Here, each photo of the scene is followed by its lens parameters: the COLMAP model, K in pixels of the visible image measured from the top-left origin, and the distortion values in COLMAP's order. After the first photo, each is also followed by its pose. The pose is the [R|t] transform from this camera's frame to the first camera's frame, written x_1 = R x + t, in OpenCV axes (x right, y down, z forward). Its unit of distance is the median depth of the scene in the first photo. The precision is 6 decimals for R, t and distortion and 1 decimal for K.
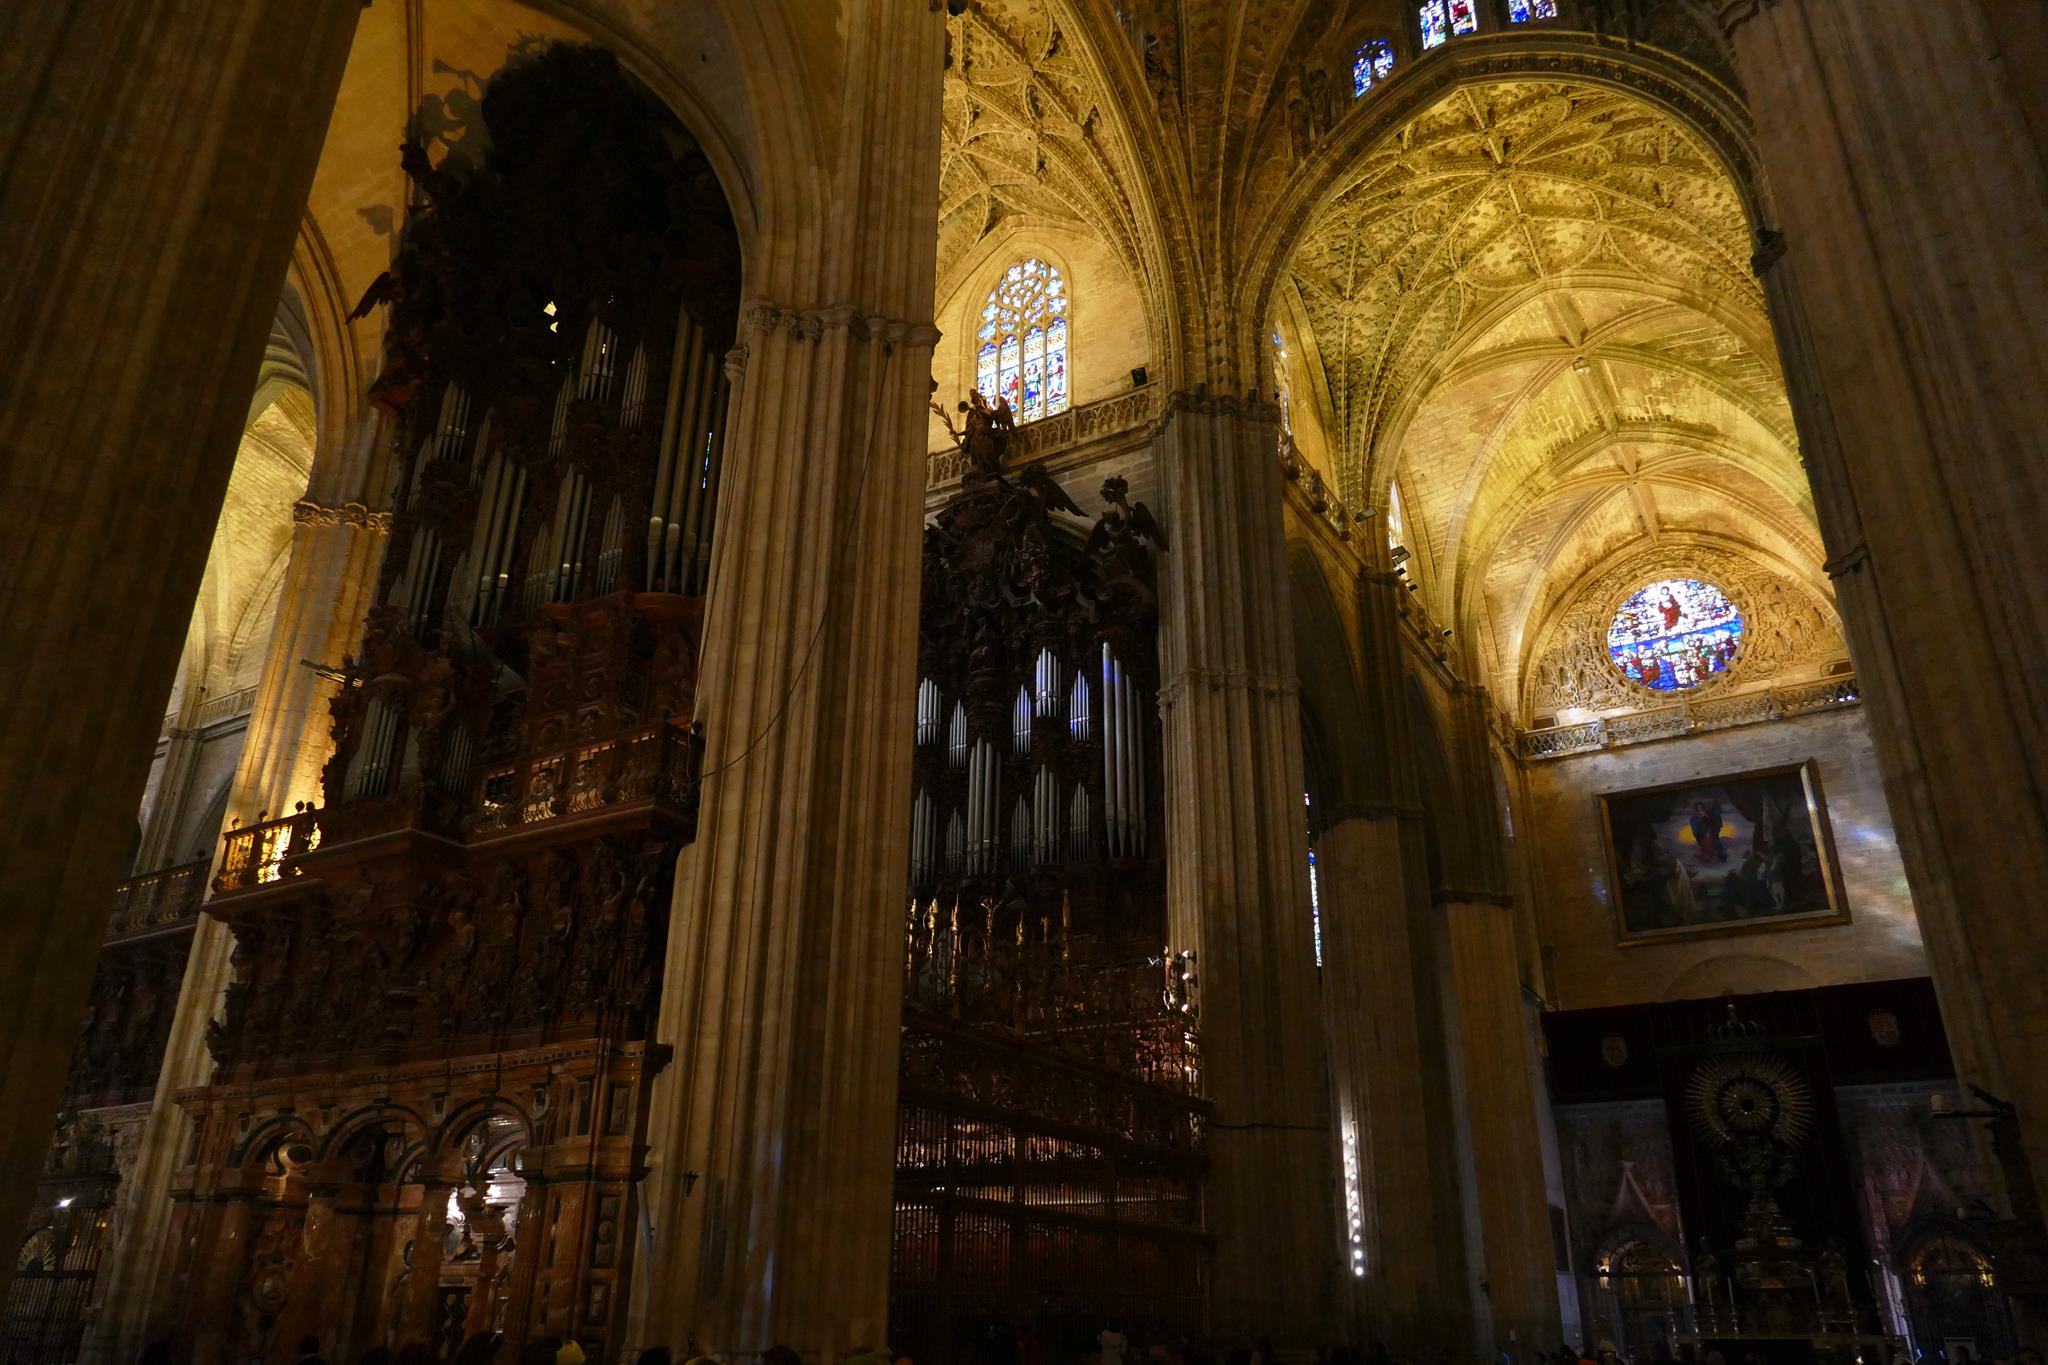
lens RADIAL K [[1451.3, 0, 1022.0], [0, 1451.3, 683.1], [0, 0, 1]] dist [-0.014673, -0.000982]
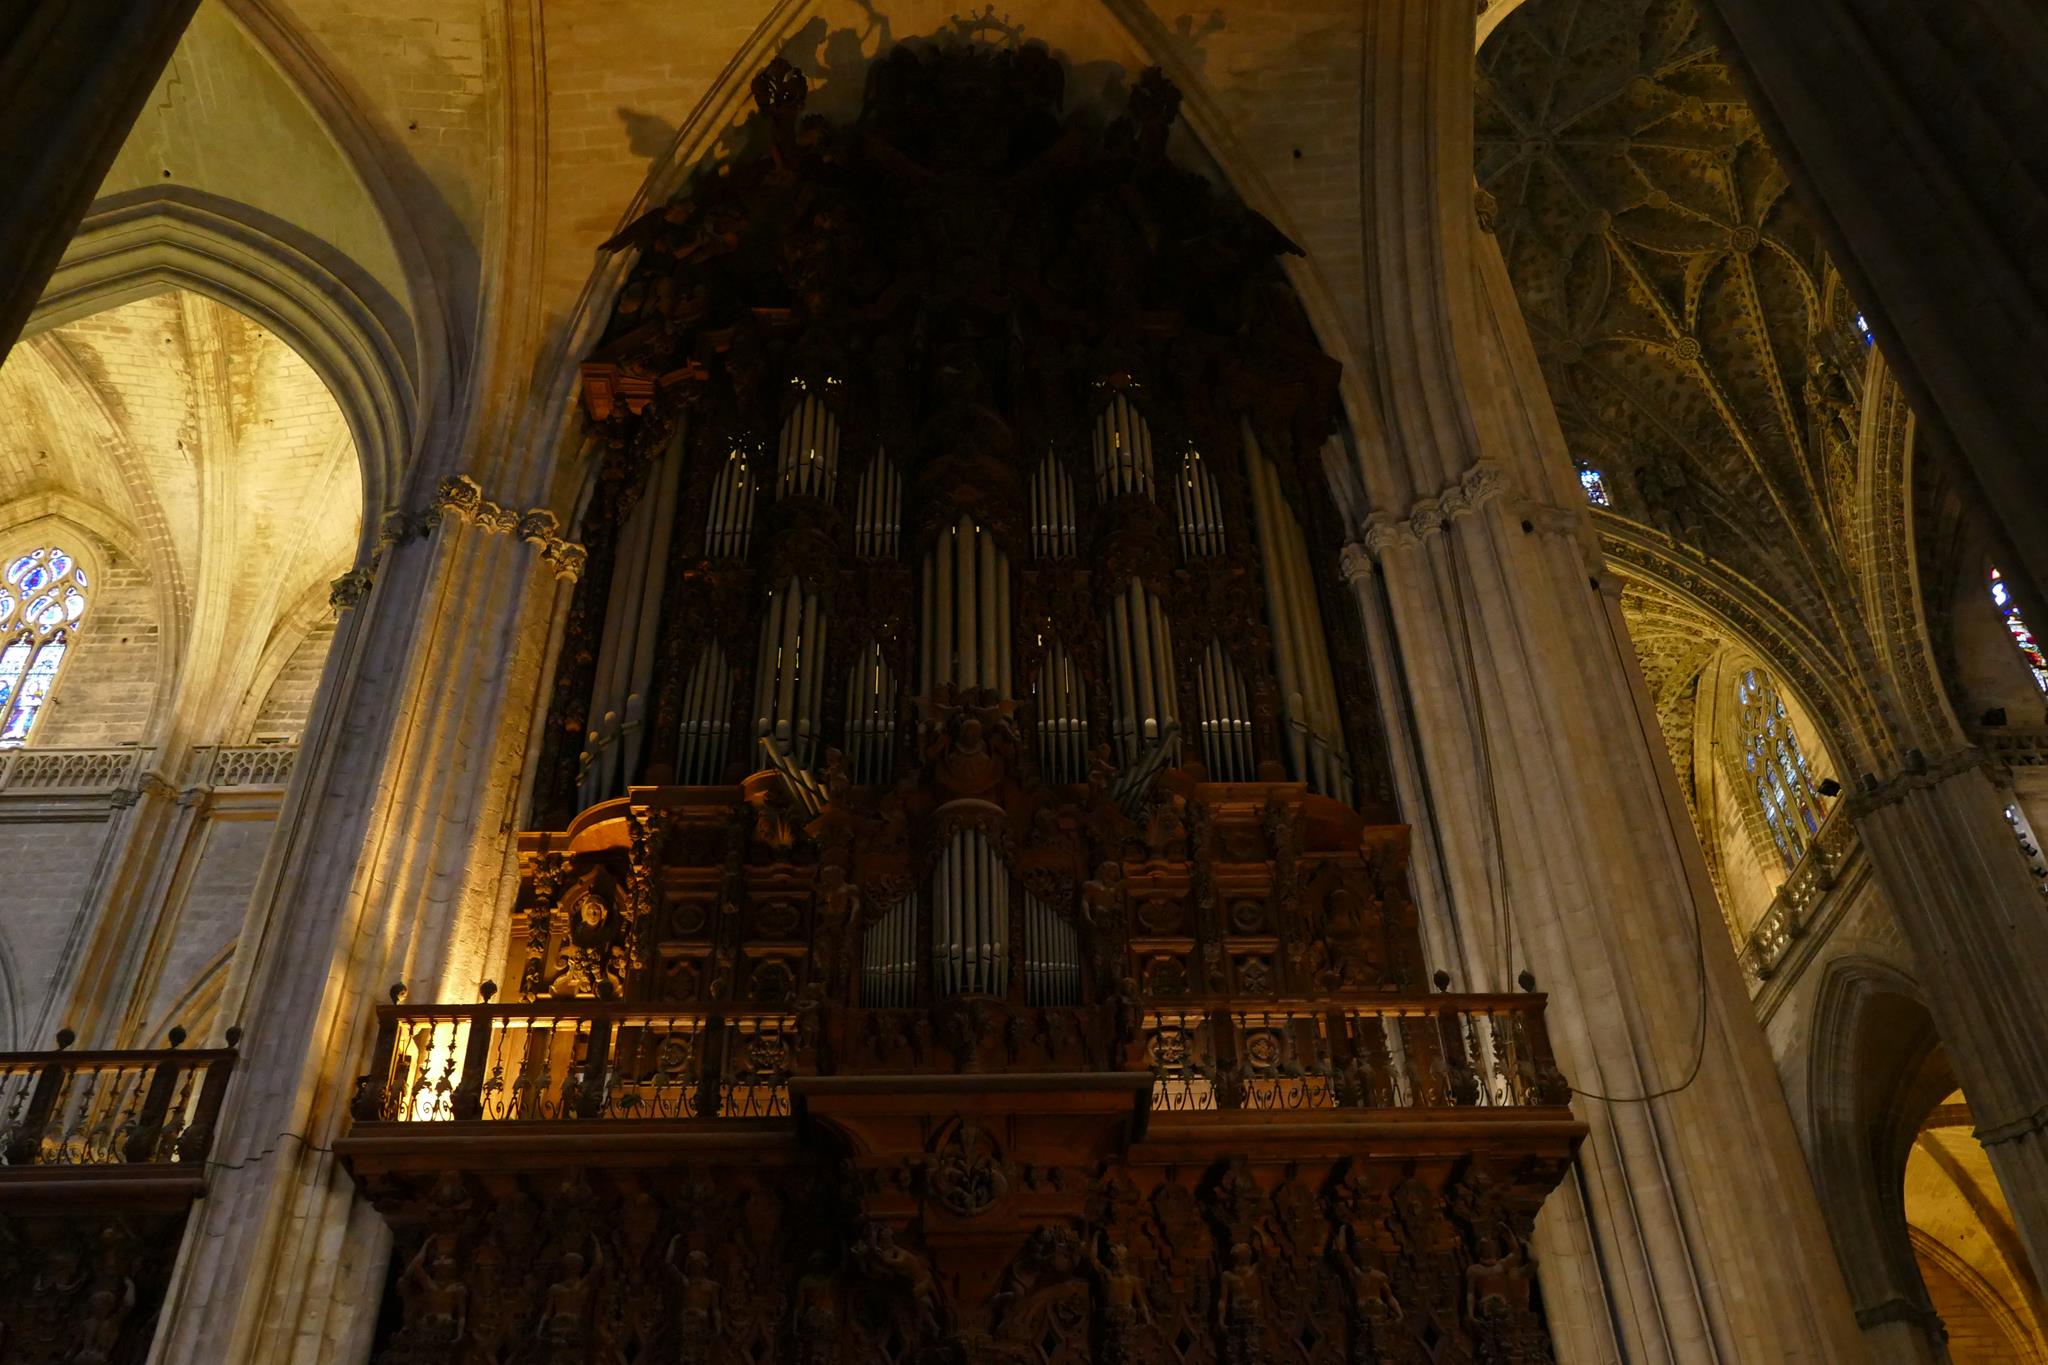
lens RADIAL K [[1761.3, 0, 1023.8], [0, 1761.3, 676.0], [0, 0, 1]] dist [-0.042386, 0.005405]
pose [[0.848643, 0.318844, 0.422072, -0.549582], [-0.185927, 0.926803, -0.326294, 0.129707], [-0.495214, 0.198432, 0.845806, 0.292584]]
